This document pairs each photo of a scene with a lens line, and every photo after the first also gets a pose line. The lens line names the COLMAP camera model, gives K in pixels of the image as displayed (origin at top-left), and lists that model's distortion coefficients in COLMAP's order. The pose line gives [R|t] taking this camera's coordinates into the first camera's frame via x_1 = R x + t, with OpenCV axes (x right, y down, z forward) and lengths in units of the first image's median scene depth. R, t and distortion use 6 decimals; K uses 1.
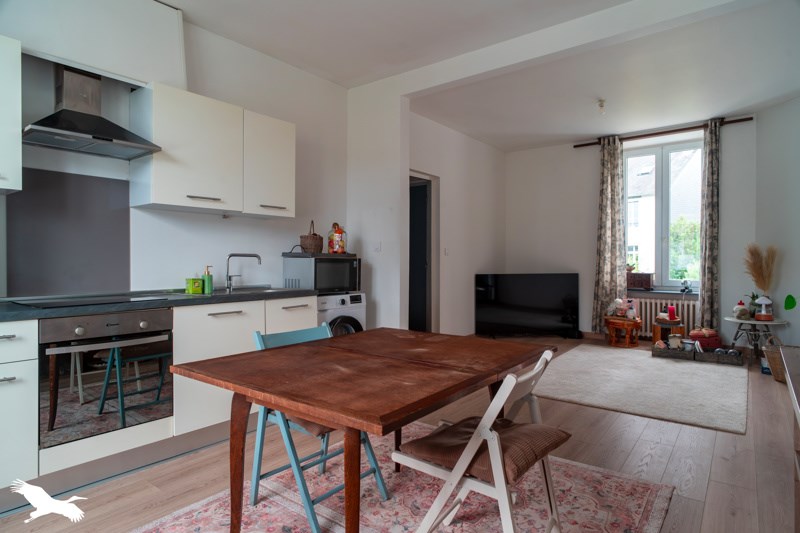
lens RADIAL K [[459.6, 0, 404.7], [0, 459.6, 267.1], [0, 0, 1]] dist [0.001209, 0.000131]
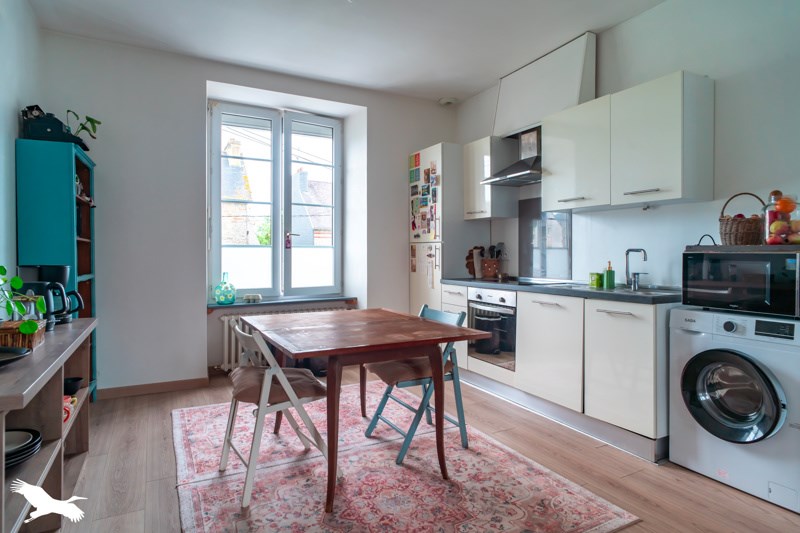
lens RADIAL K [[459.6, 0, 404.6], [0, 459.6, 259.3], [0, 0, 1]] dist [0.001209, 0.000131]
pose [[-0.409319, 0.009495, -0.912342, 0.670637], [-0.014419, 0.999754, 0.016874, -0.017701], [0.912277, 0.020062, -0.409081, 0.988693]]
